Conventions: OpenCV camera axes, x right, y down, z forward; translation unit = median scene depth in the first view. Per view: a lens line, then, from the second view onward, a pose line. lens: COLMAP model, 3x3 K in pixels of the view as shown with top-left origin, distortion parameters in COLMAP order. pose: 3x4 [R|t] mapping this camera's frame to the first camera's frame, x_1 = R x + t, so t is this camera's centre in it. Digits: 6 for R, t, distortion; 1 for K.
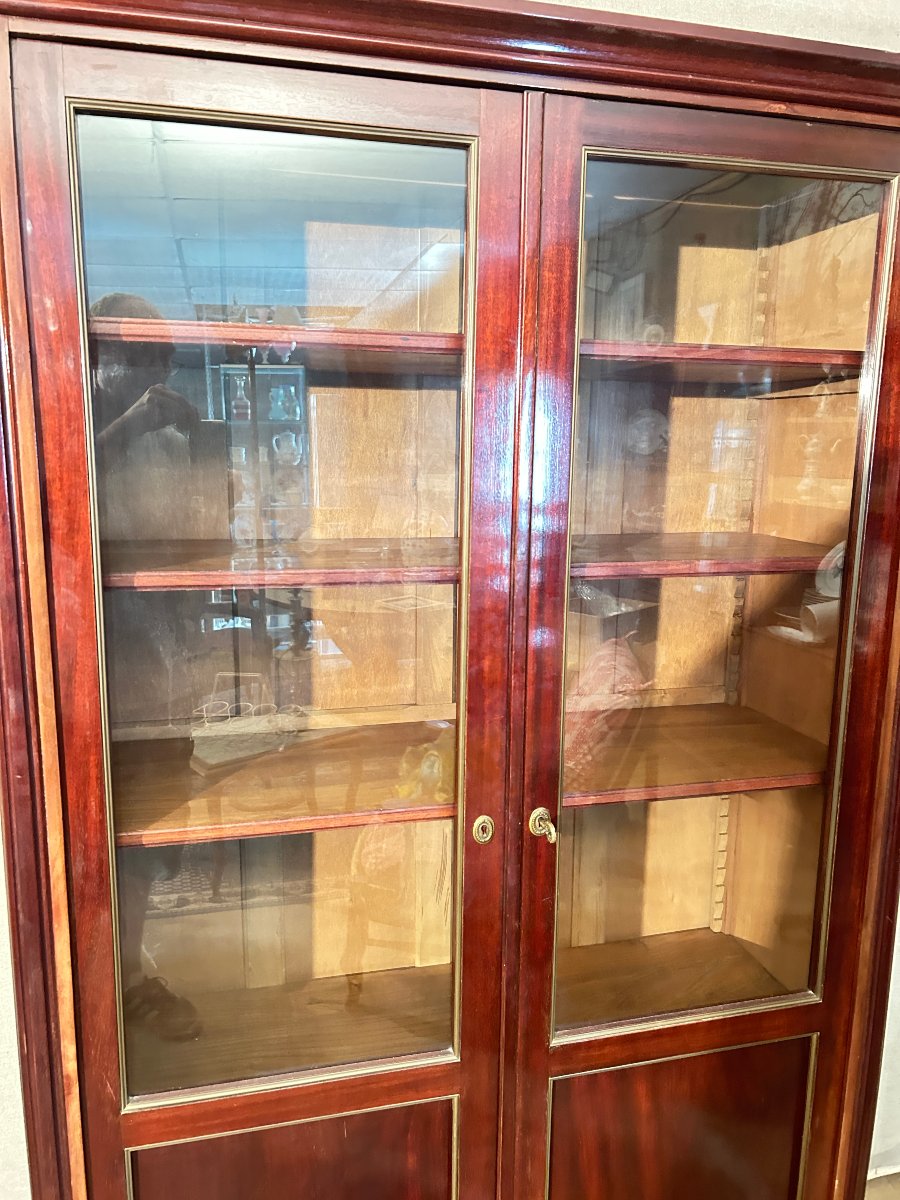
lens RADIAL K [[908.0, 0, 442.6], [0, 908.0, 605.2], [0, 0, 1]] dist [0.045725, -0.052331]
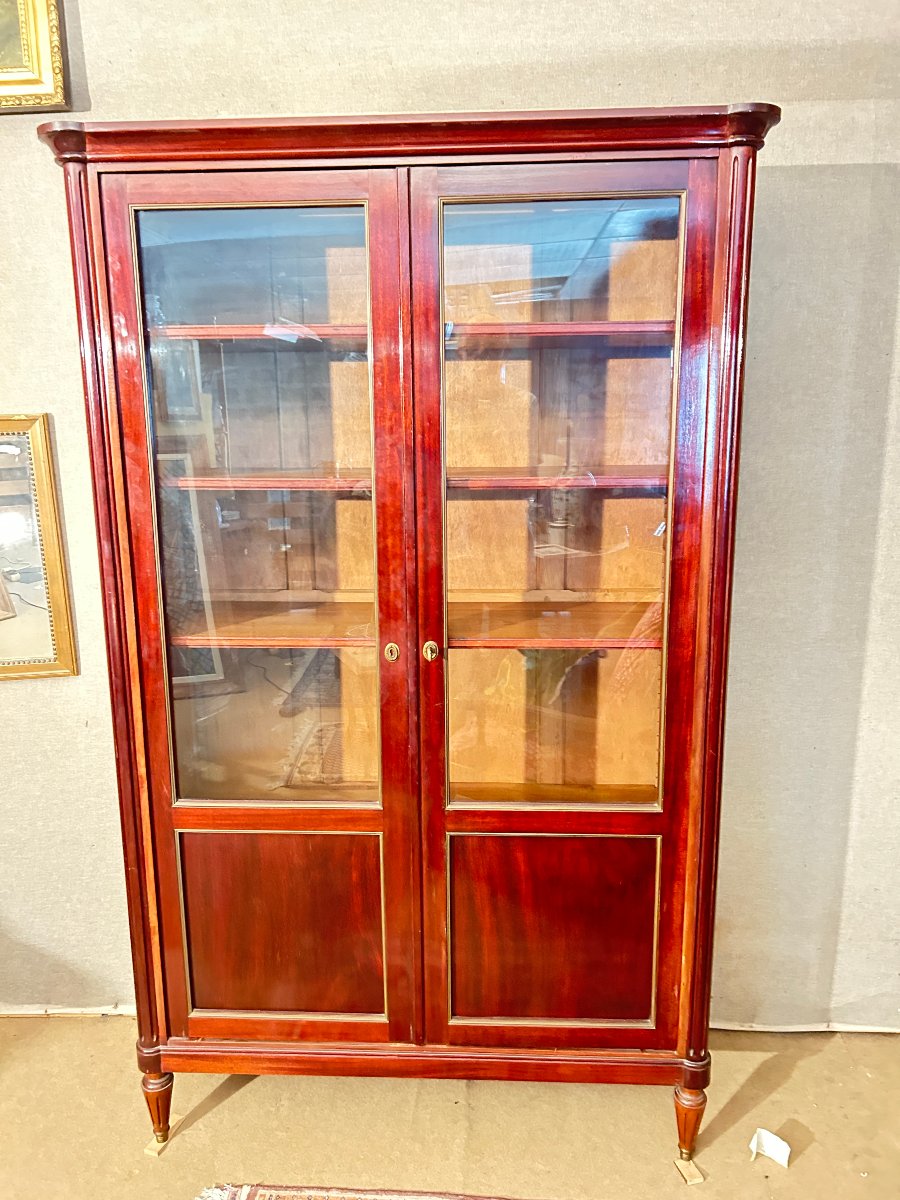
lens RADIAL K [[908.0, 0, 443.1], [0, 908.0, 595.5], [0, 0, 1]] dist [0.045725, -0.052331]
pose [[0.955927, 0.037780, -0.291164, 0.570595], [-0.032176, 0.999194, 0.024011, 0.113783], [0.291836, -0.013584, 0.956372, -0.422968]]
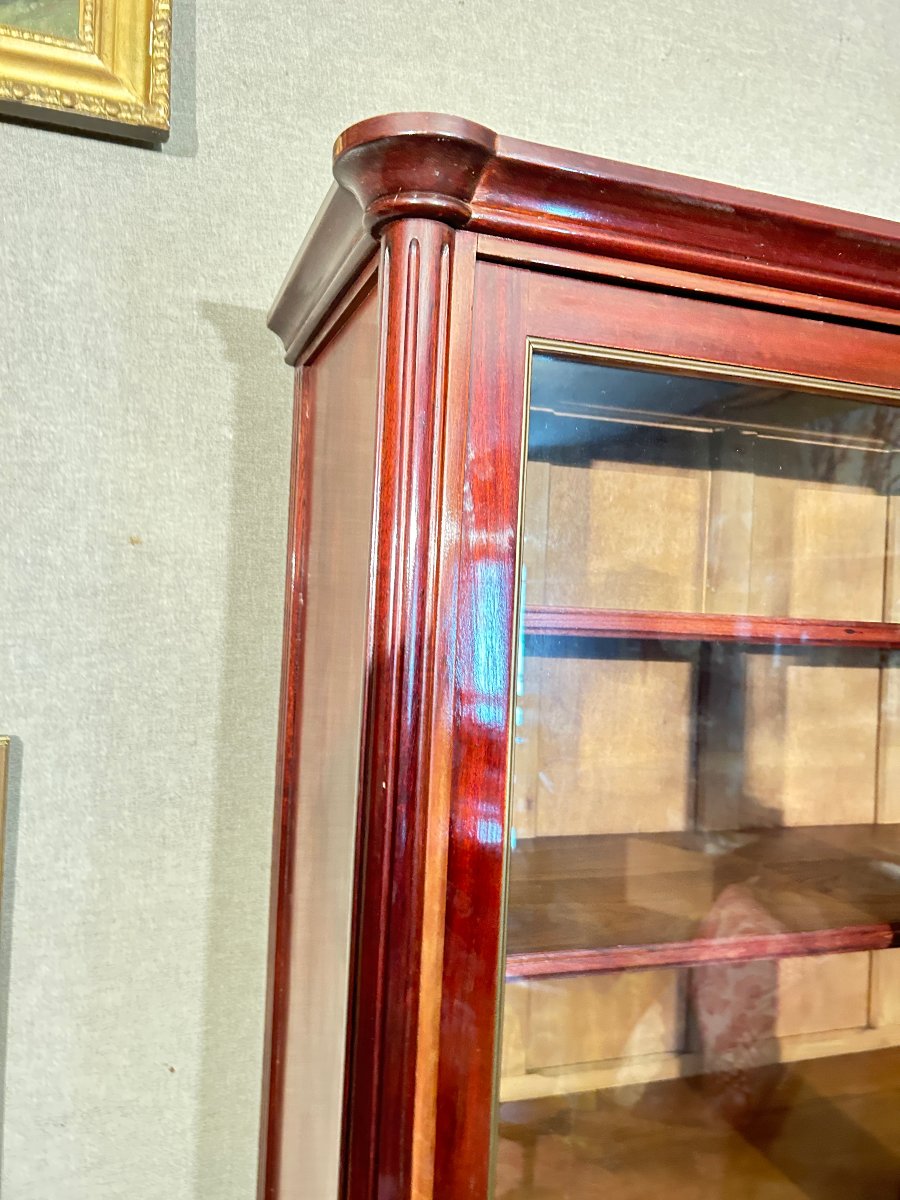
lens RADIAL K [[908.0, 0, 443.4], [0, 908.0, 587.5], [0, 0, 1]] dist [0.045725, -0.052331]
pose [[0.996161, 0.033759, 0.080767, -0.423075], [-0.017130, 0.979983, -0.198345, -0.158266], [-0.085846, 0.196200, 0.976799, 0.246670]]
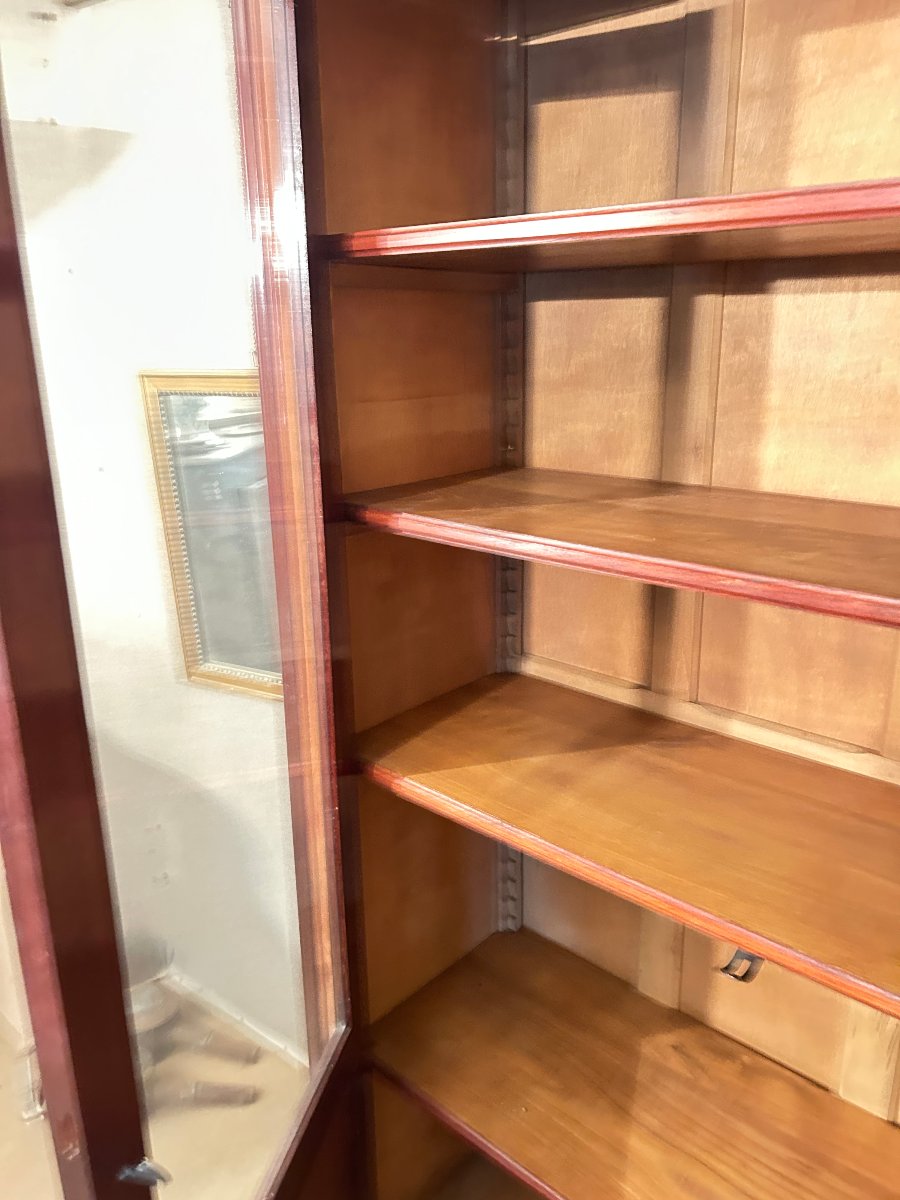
lens RADIAL K [[908.0, 0, 449.0], [0, 908.0, 602.1], [0, 0, 1]] dist [0.045725, -0.052331]
pose [[0.569400, 0.218697, -0.792436, 0.410580], [-0.125589, 0.975790, 0.179058, -0.109829], [0.812411, -0.002435, 0.583080, 0.461033]]
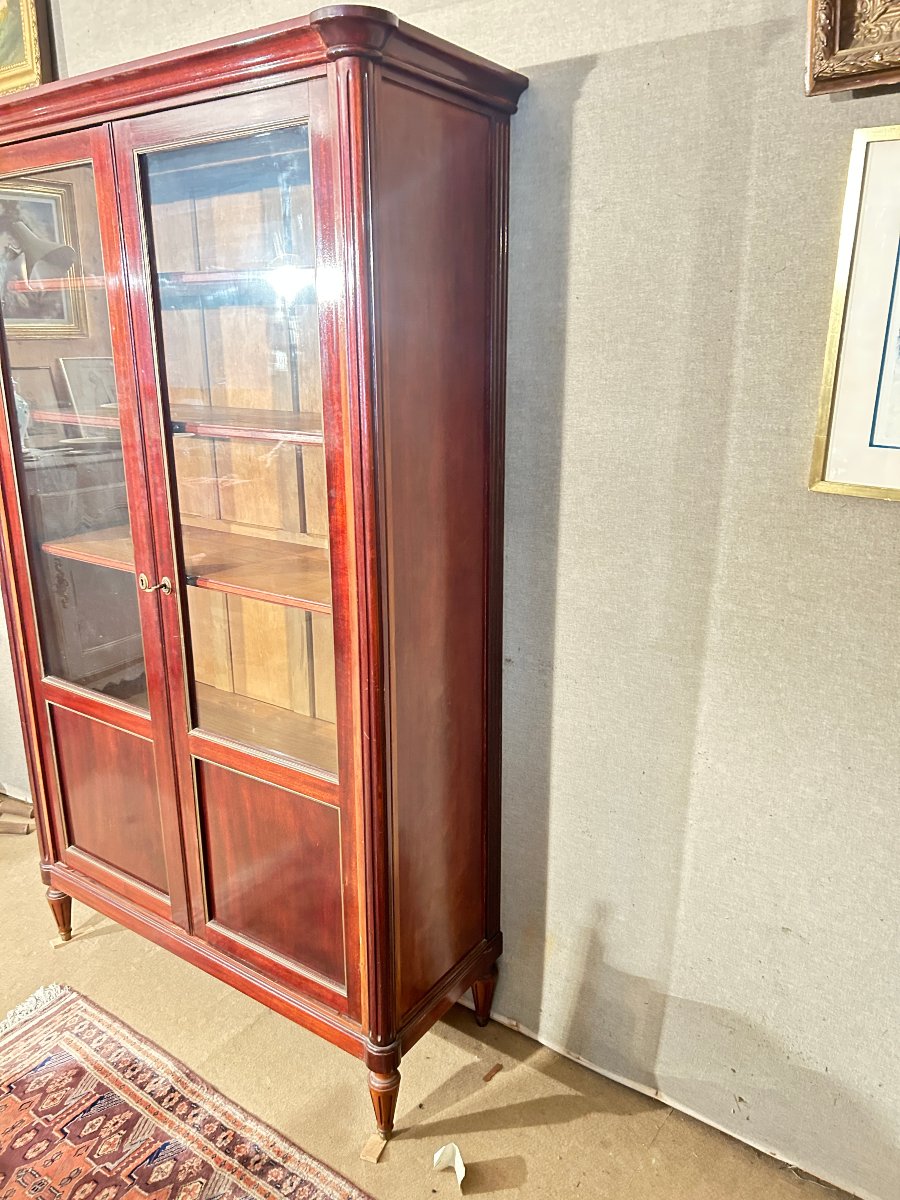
lens RADIAL K [[908.0, 0, 443.5], [0, 908.0, 602.8], [0, 0, 1]] dist [0.045725, -0.052331]
pose [[0.652892, 0.199119, -0.730810, 1.647489], [-0.124750, 0.979920, 0.155543, -0.043006], [0.747107, -0.010384, 0.664622, 0.307518]]
